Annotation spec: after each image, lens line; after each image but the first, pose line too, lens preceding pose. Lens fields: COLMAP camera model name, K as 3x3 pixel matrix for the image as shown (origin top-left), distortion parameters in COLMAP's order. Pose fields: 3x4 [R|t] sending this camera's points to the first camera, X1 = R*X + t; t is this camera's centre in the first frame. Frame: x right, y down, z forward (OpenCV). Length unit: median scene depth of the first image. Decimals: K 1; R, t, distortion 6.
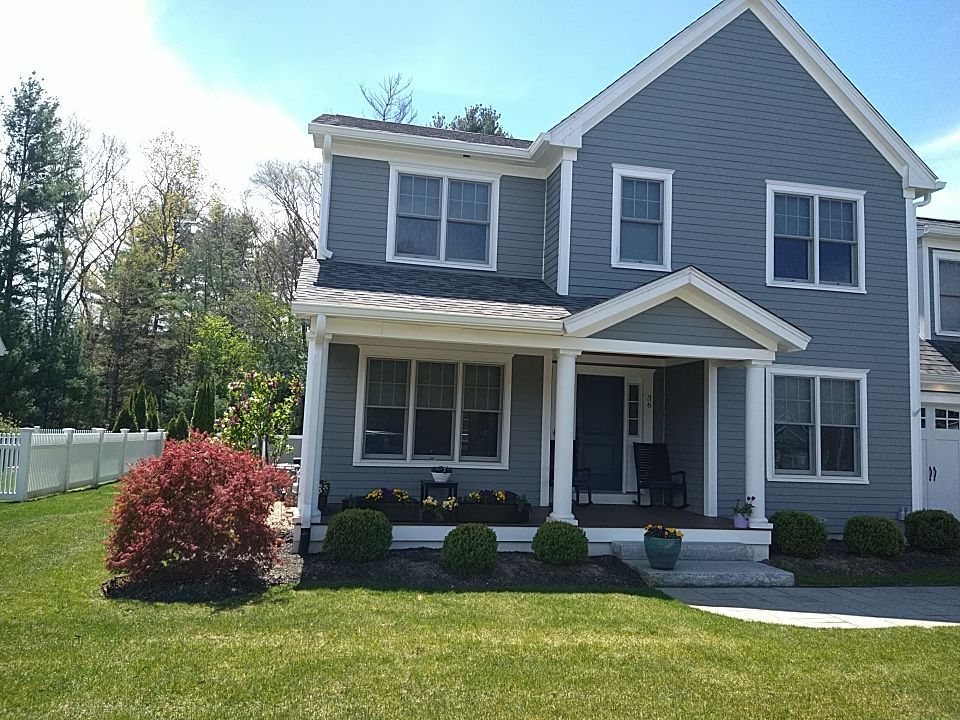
lens RADIAL K [[709.6, 0, 480.0], [0, 709.6, 360.0], [0, 0, 1]] dist [0.124584, -0.173455]
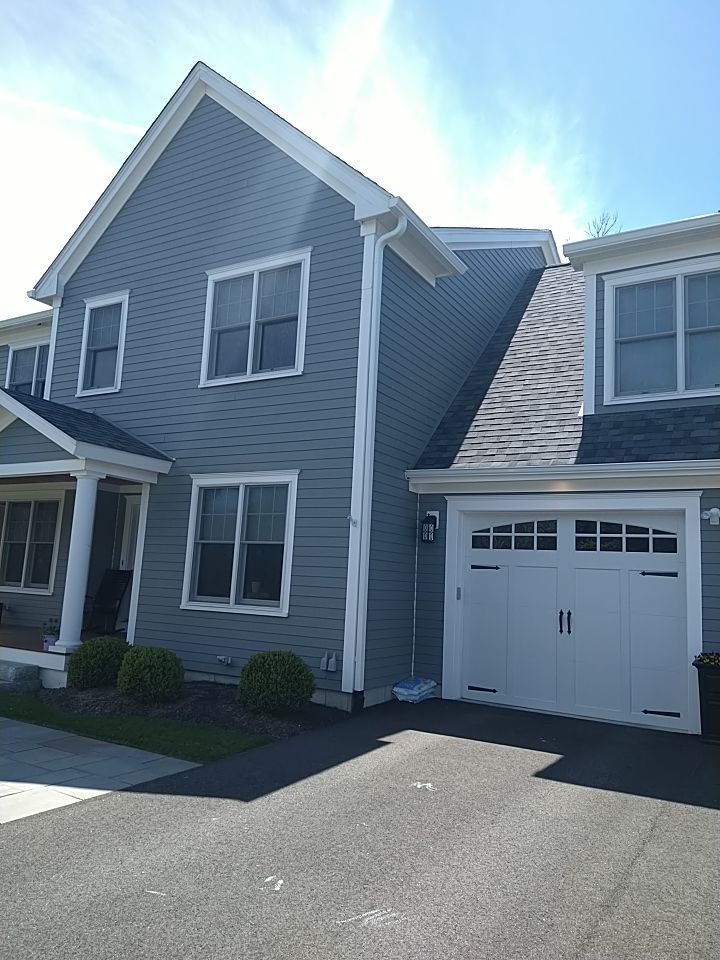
lens RADIAL K [[709.6, 0, 360.0], [0, 709.6, 480.0], [0, 0, 1]] dist [0.124584, -0.173455]
pose [[0.731814, -0.098281, -0.674380, 1.101492], [0.044528, 0.994328, -0.096589, 0.101550], [0.680048, 0.040656, 0.732039, 0.484445]]
